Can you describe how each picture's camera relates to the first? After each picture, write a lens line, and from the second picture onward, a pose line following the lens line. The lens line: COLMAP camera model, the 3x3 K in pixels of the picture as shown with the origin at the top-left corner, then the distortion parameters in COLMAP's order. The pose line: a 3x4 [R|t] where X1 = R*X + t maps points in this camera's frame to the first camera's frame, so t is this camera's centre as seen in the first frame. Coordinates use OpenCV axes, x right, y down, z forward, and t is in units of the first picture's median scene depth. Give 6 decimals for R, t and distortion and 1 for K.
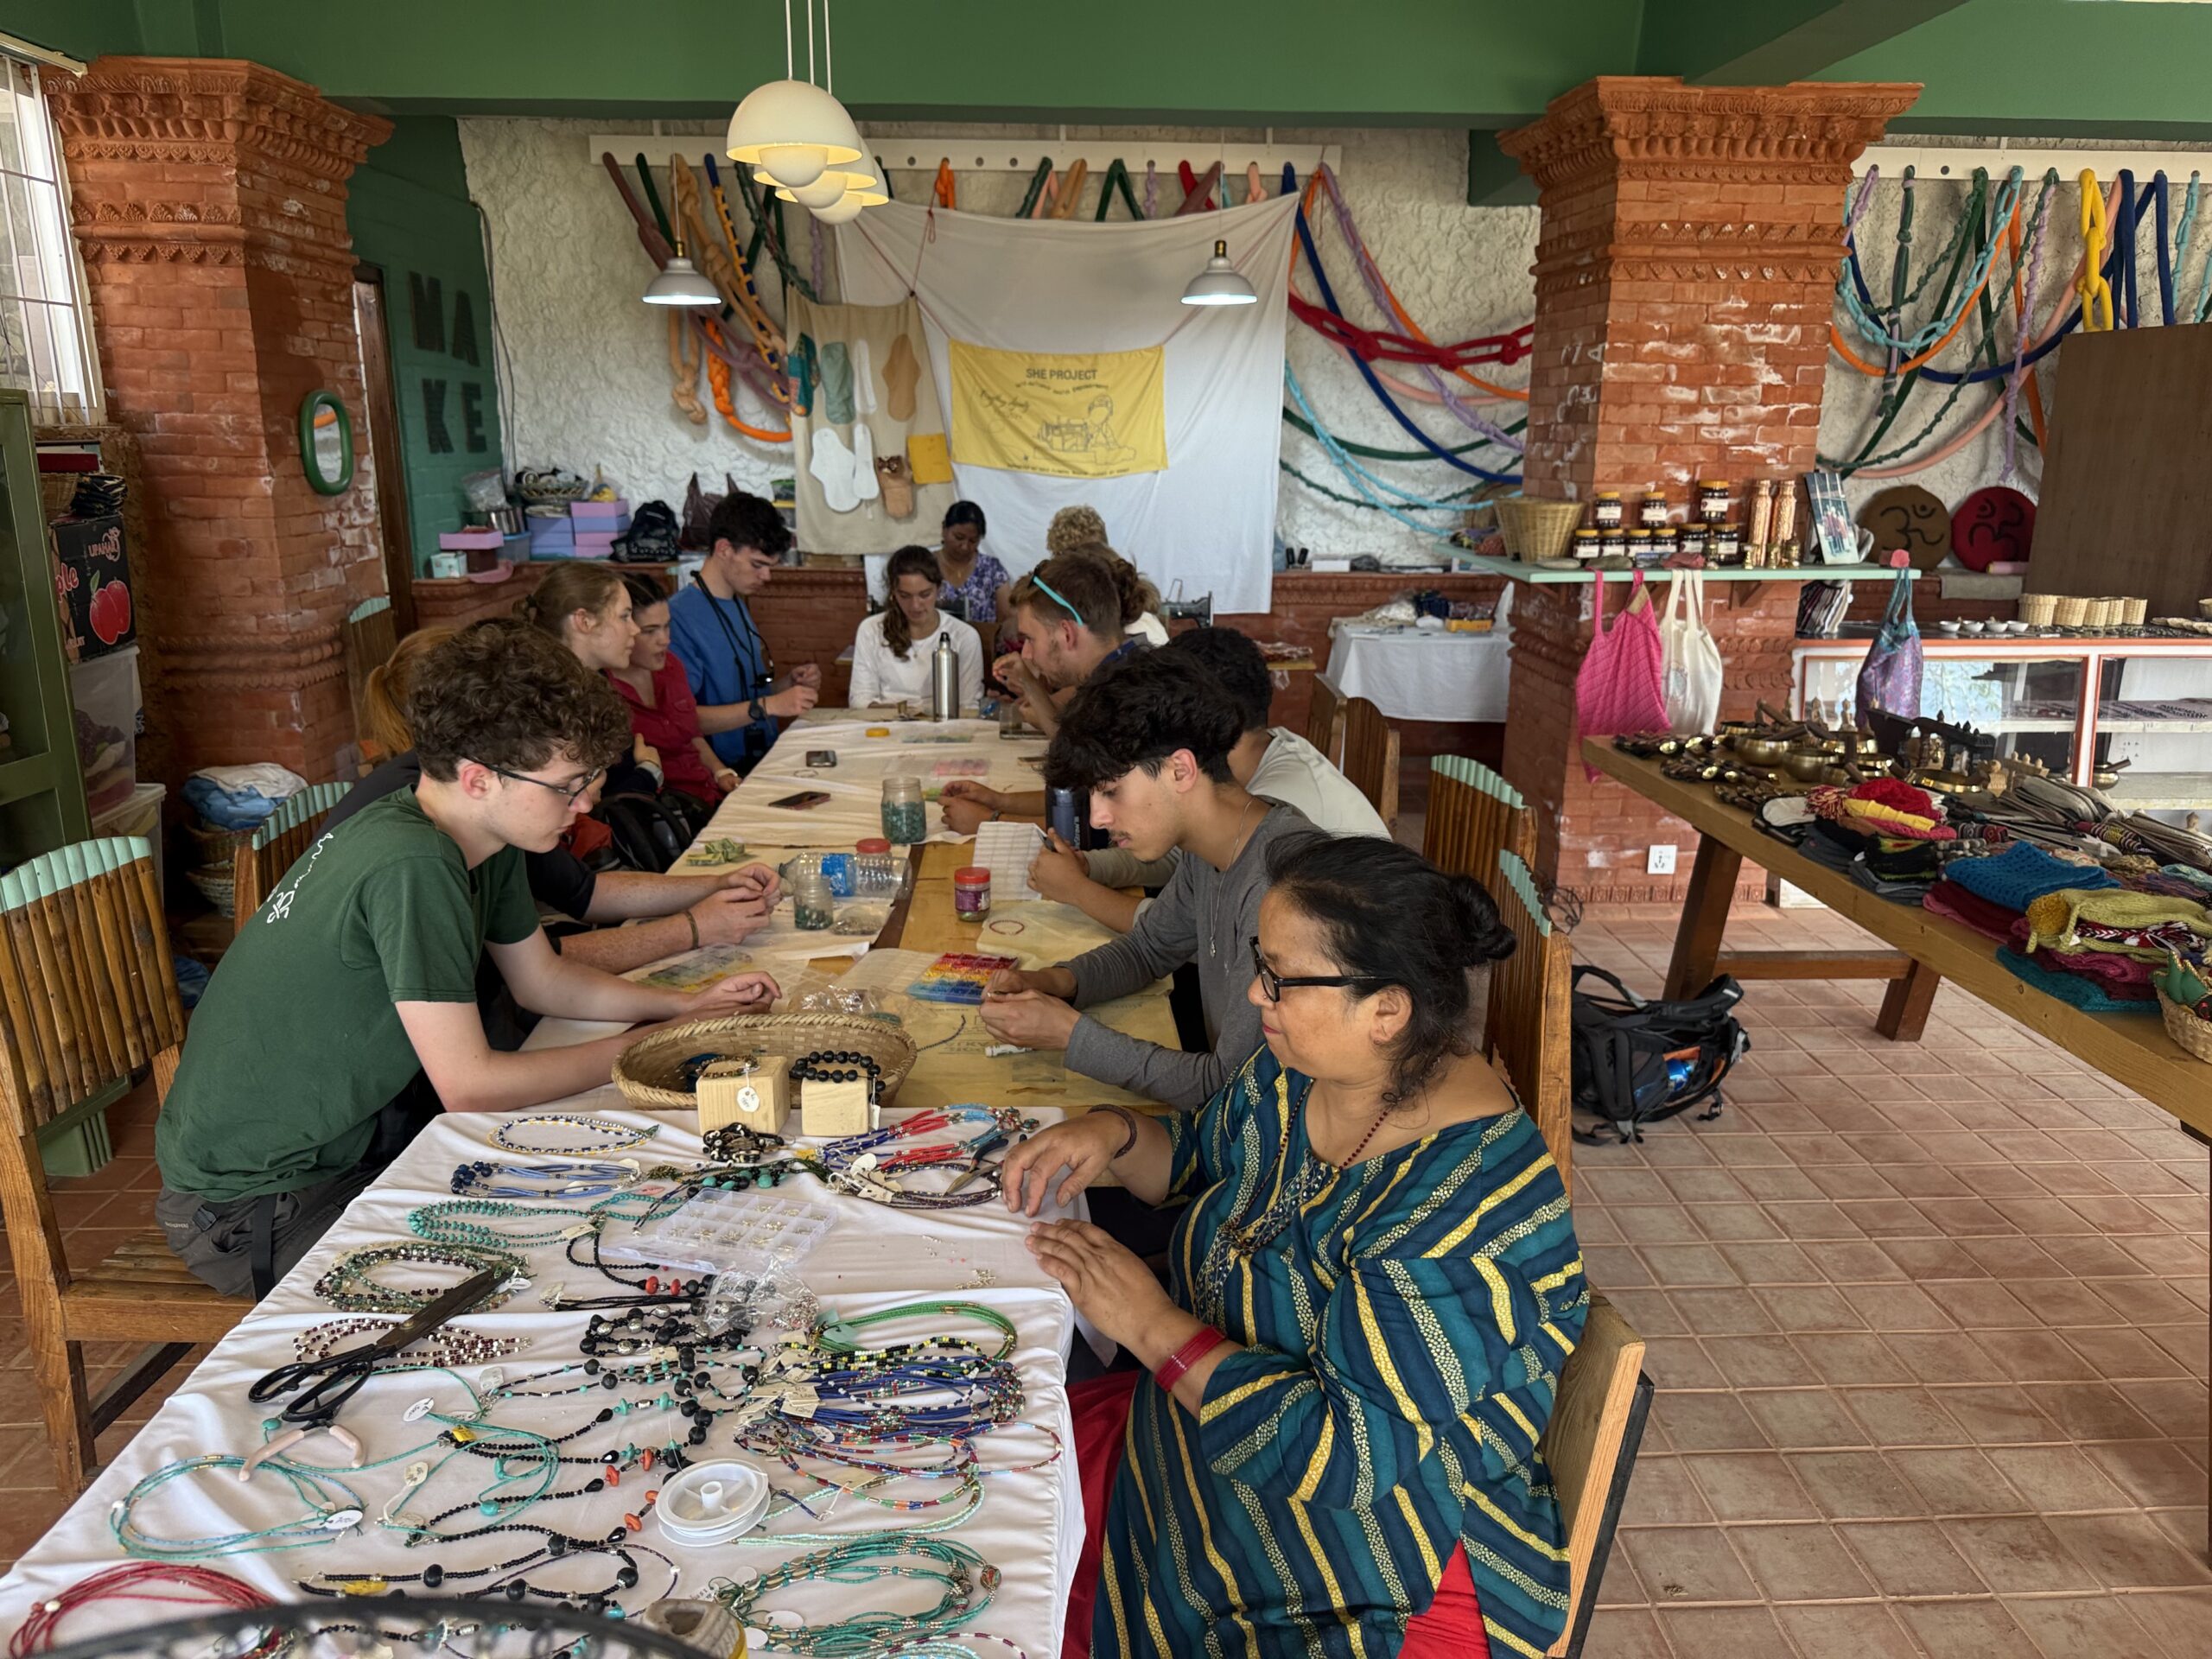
lens RADIAL K [[1560.0, 0, 1118.3], [0, 1560.0, 829.3], [0, 0, 1]] dist [0.004567, -0.005354]
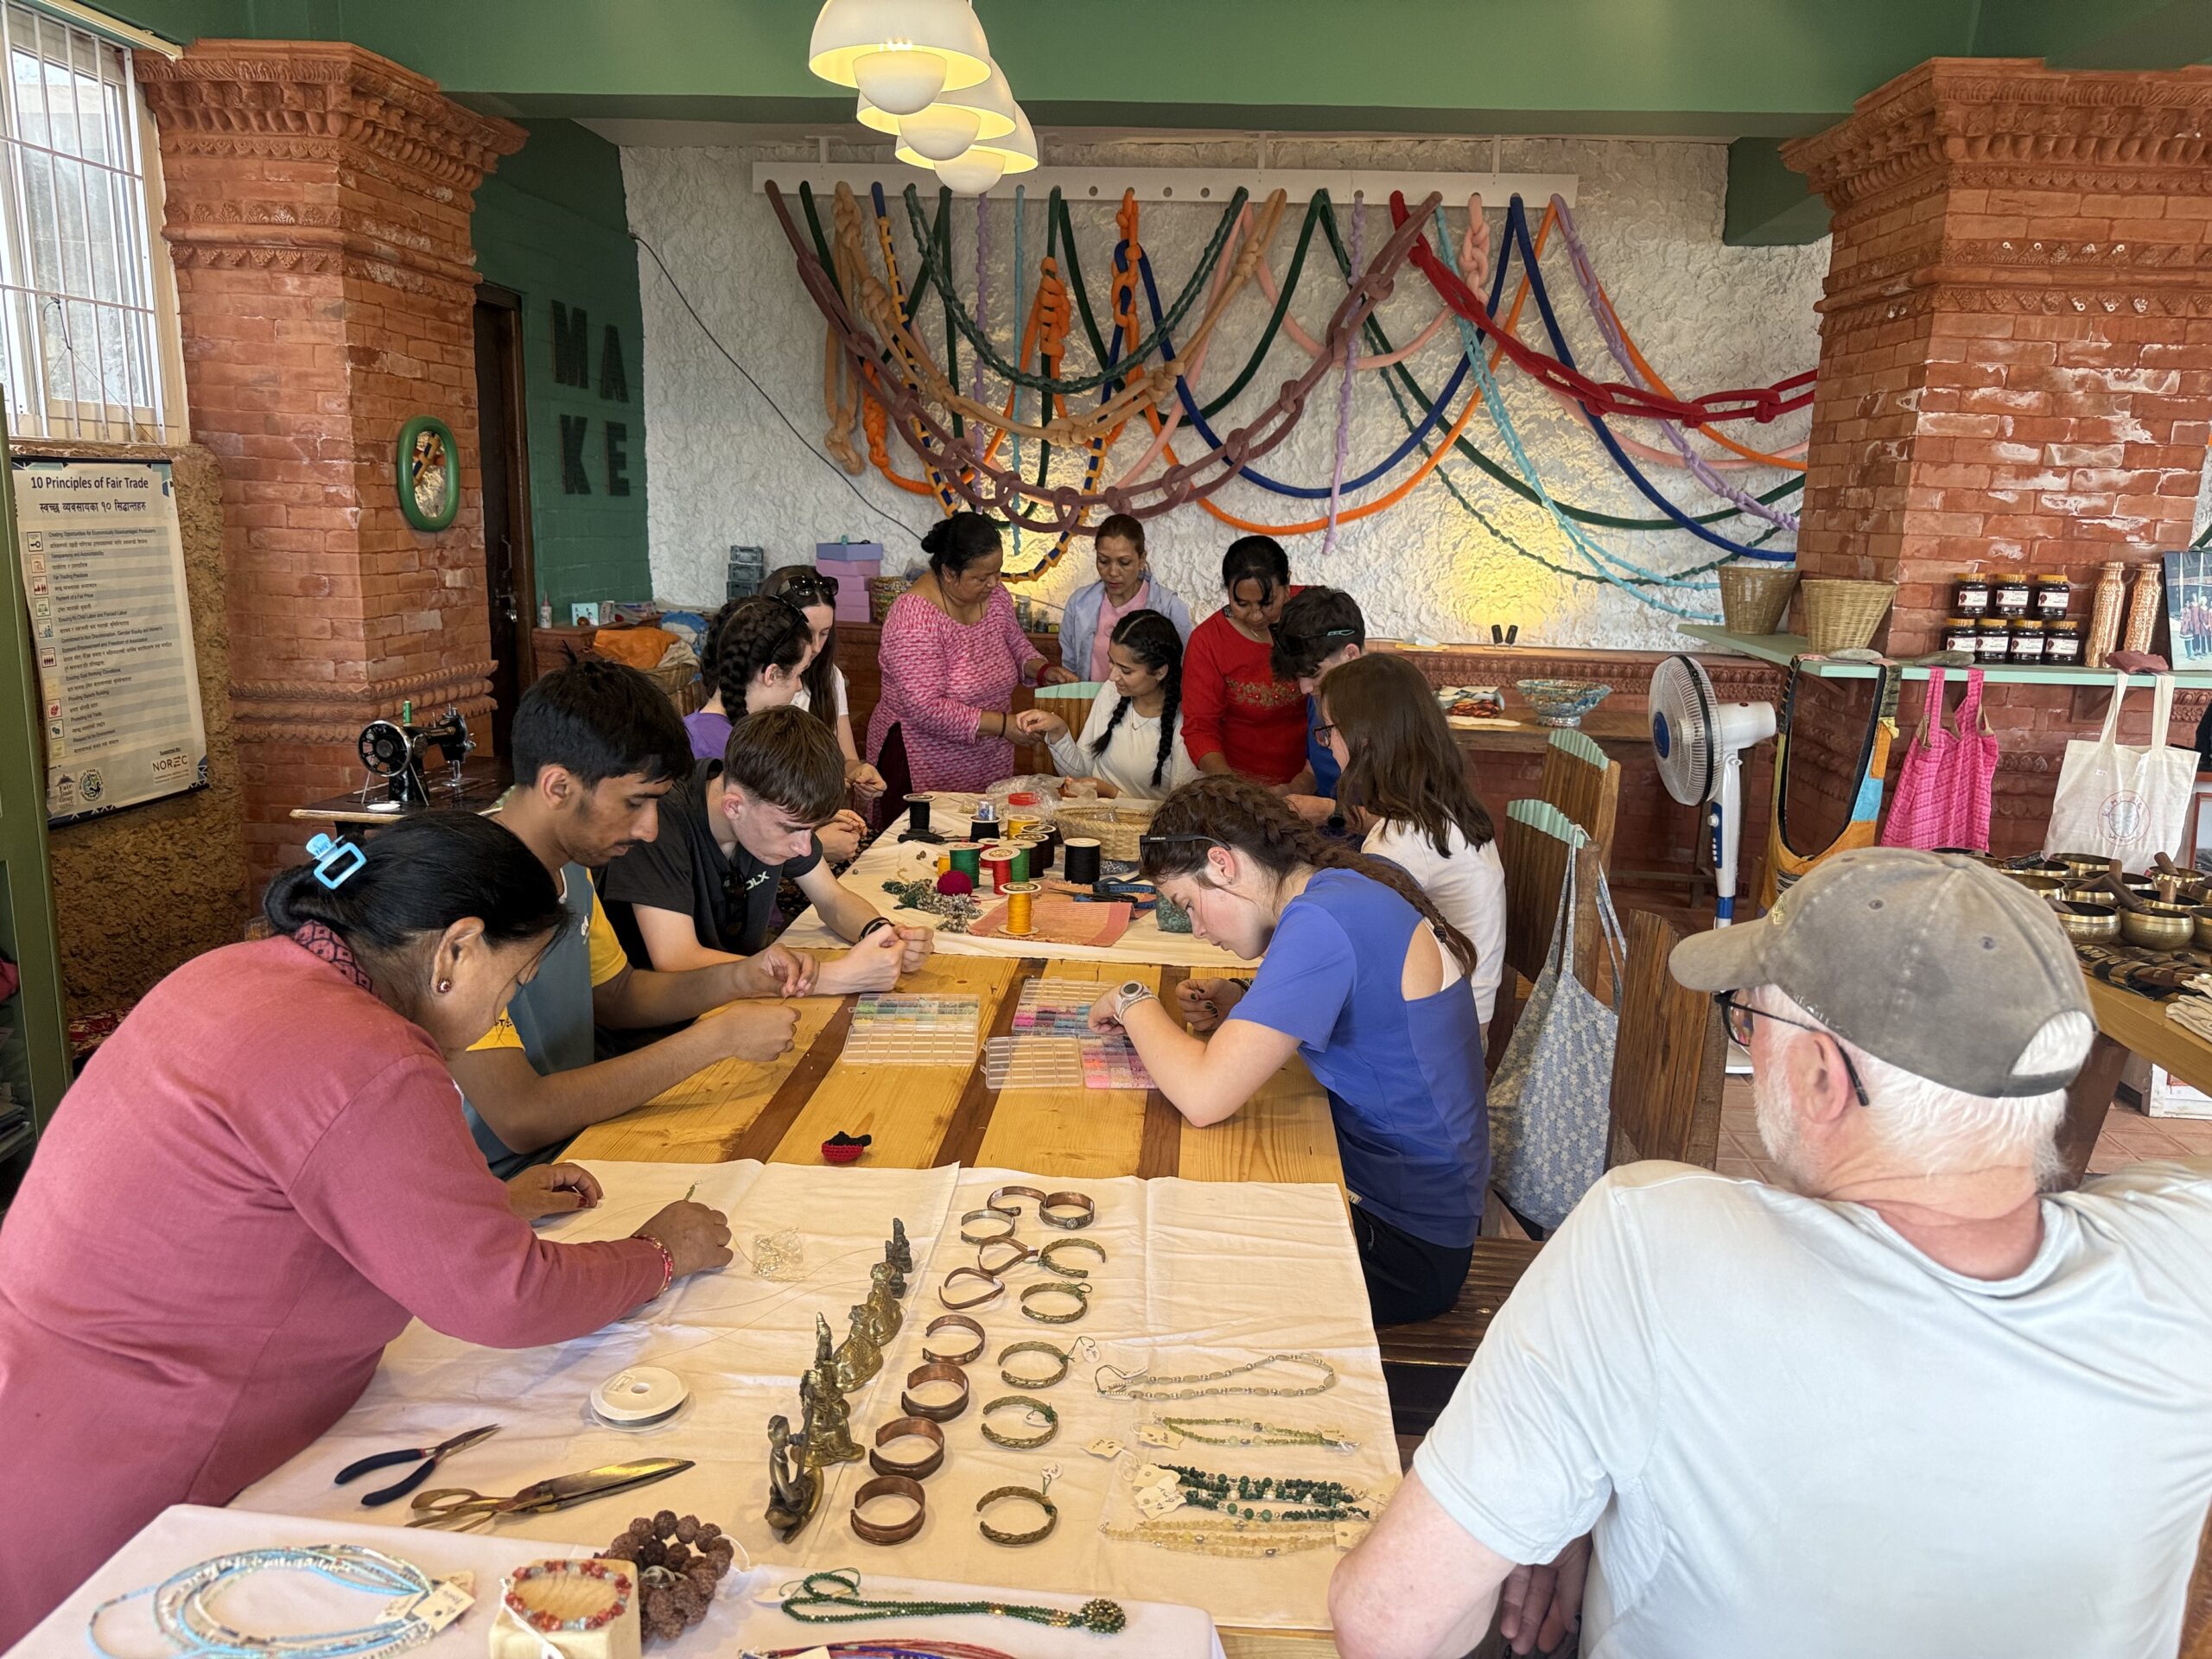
lens RADIAL K [[1560.0, 0, 1118.3], [0, 1560.0, 829.3], [0, 0, 1]] dist [0.004567, -0.005354]
pose [[0.993316, 0.048151, -0.104902, -0.006302], [-0.052775, 0.997733, -0.041760, -0.026998], [0.102654, 0.047017, 0.993605, 0.161238]]
